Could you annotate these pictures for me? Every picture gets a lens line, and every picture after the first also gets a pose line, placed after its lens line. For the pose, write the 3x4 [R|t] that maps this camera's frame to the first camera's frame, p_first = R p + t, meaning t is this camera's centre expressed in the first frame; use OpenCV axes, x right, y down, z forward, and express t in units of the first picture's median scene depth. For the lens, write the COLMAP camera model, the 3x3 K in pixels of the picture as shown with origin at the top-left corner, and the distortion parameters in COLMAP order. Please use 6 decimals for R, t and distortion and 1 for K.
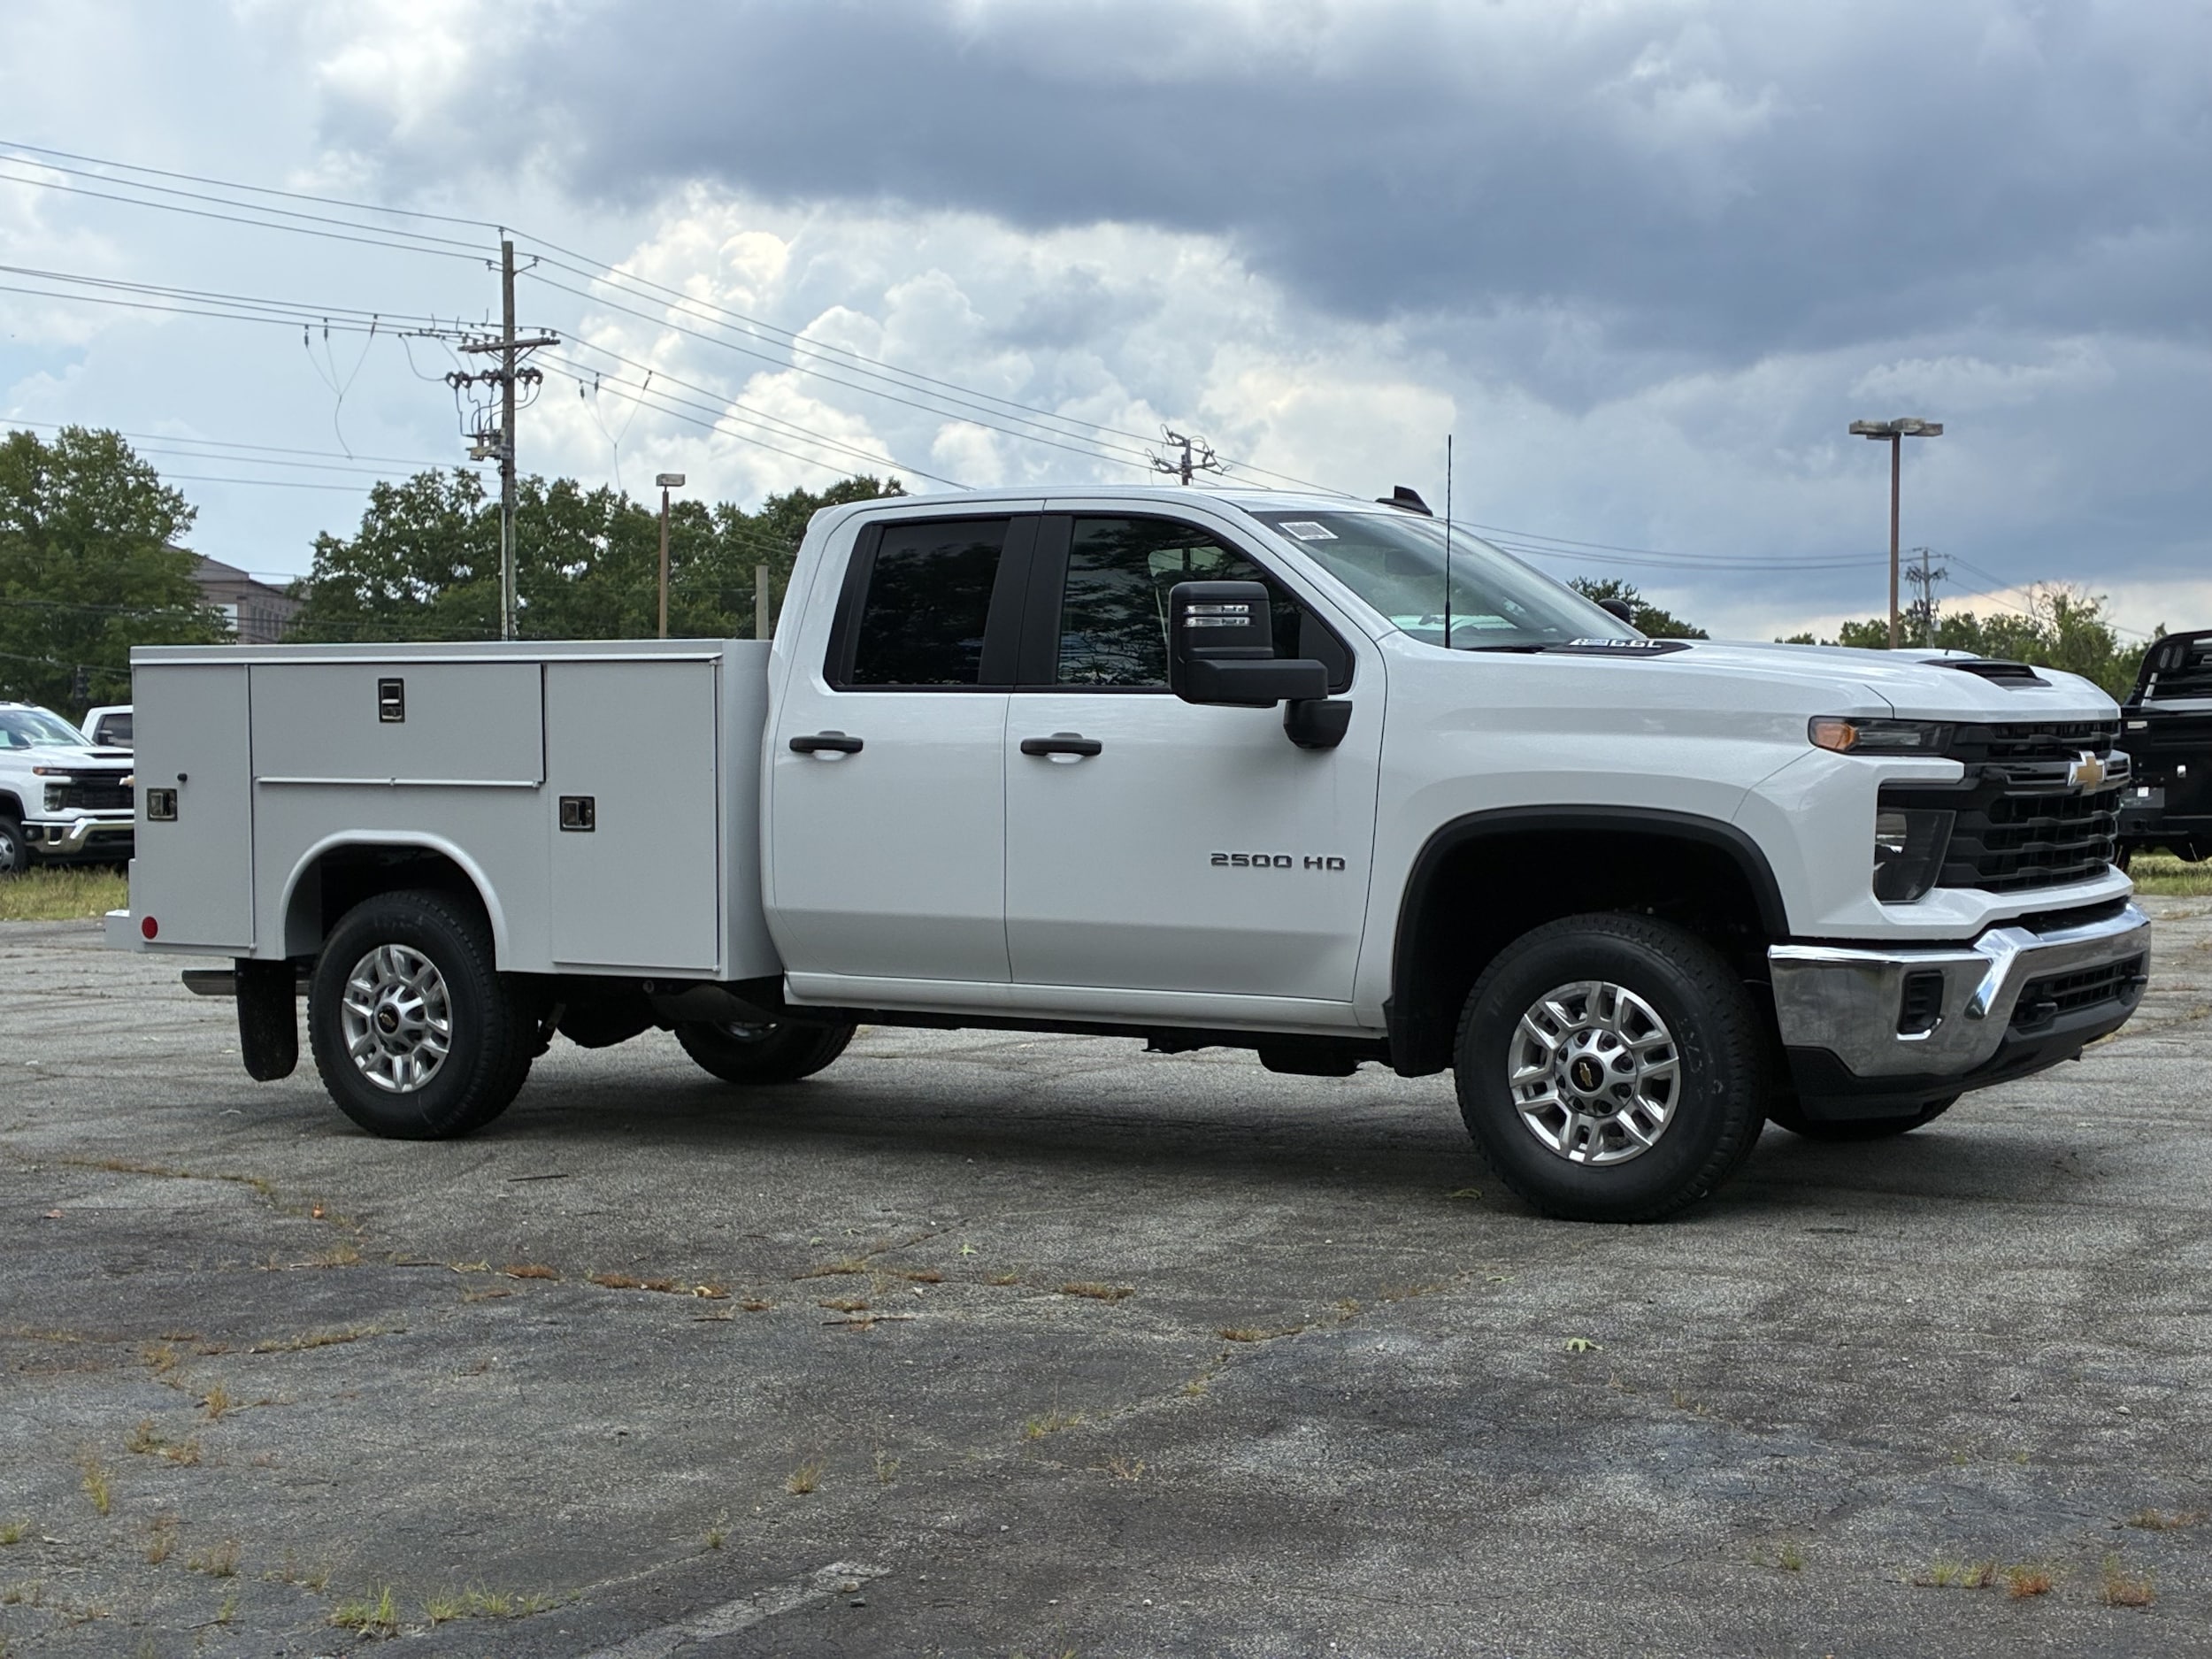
lens RADIAL K [[3311.1, 0, 1106.0], [0, 3311.1, 829.5], [0, 0, 1]] dist [0.158514, -0.071024]
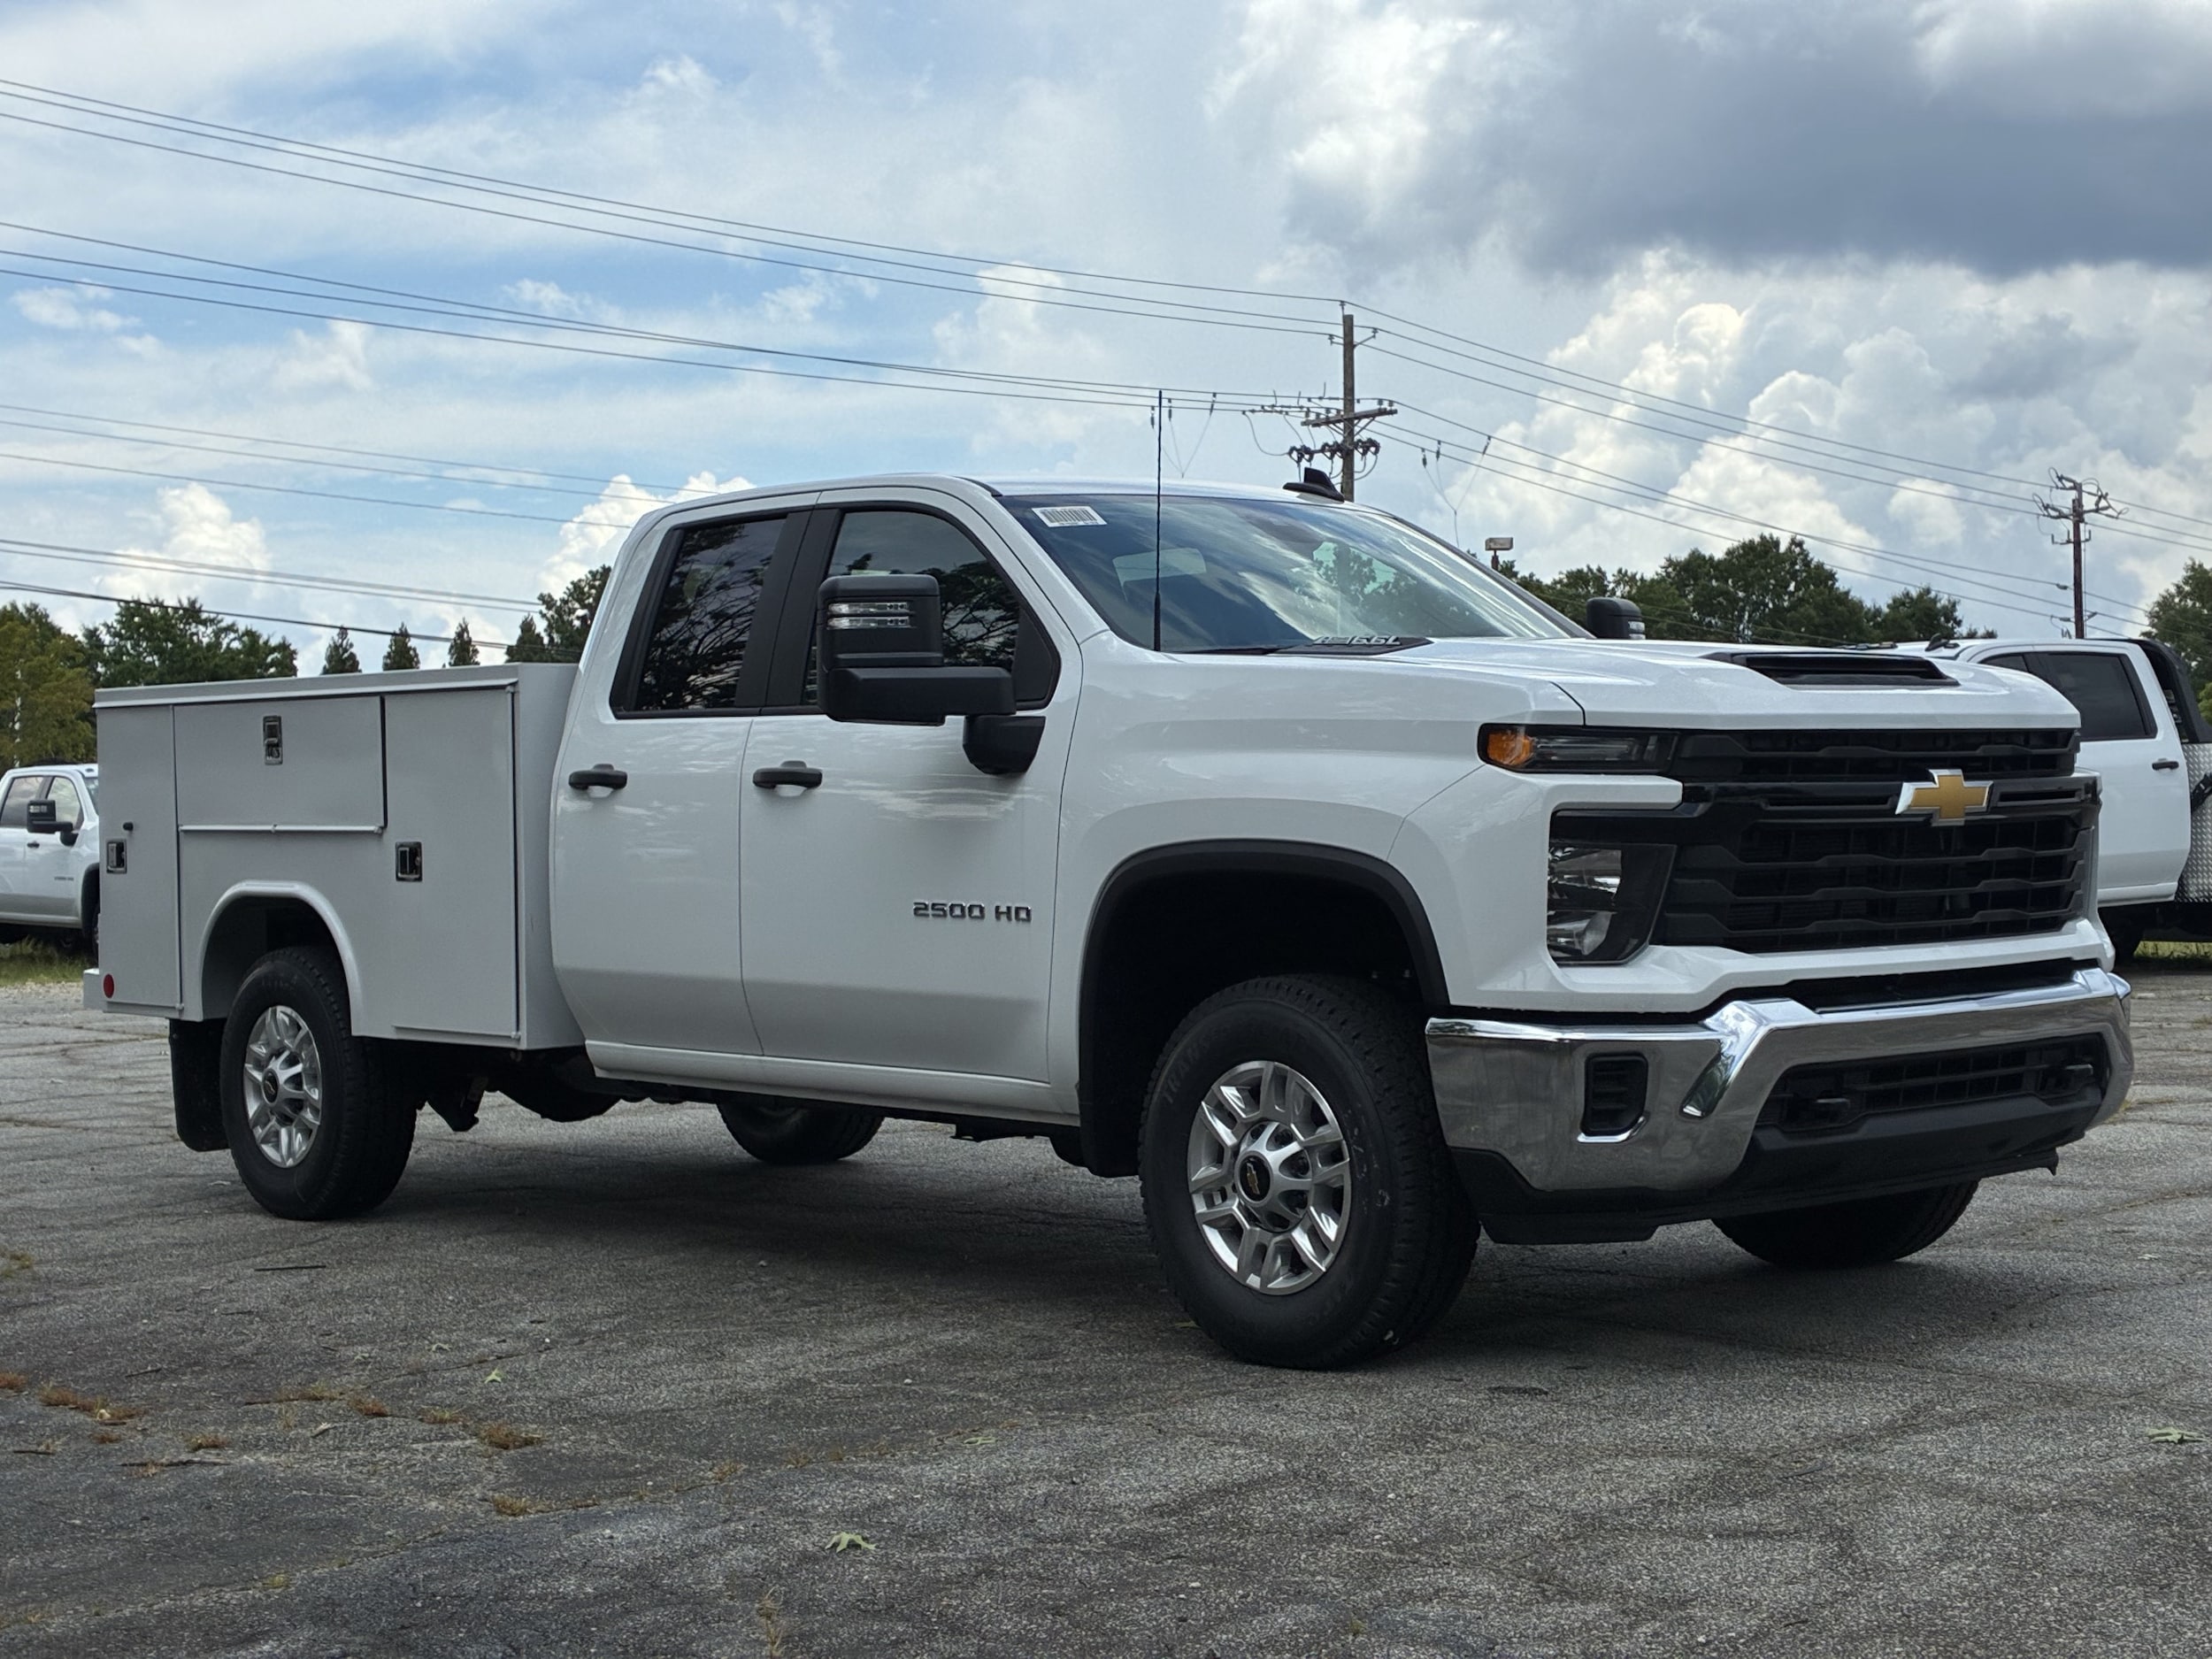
lens RADIAL K [[3311.1, 0, 1106.0], [0, 3311.1, 829.5], [0, 0, 1]] dist [0.158514, -0.071024]
pose [[0.961910, -0.006127, -0.273297, 0.289133], [0.000424, 0.999781, -0.020924, 0.005981], [0.273365, 0.020011, 0.961702, 0.198072]]
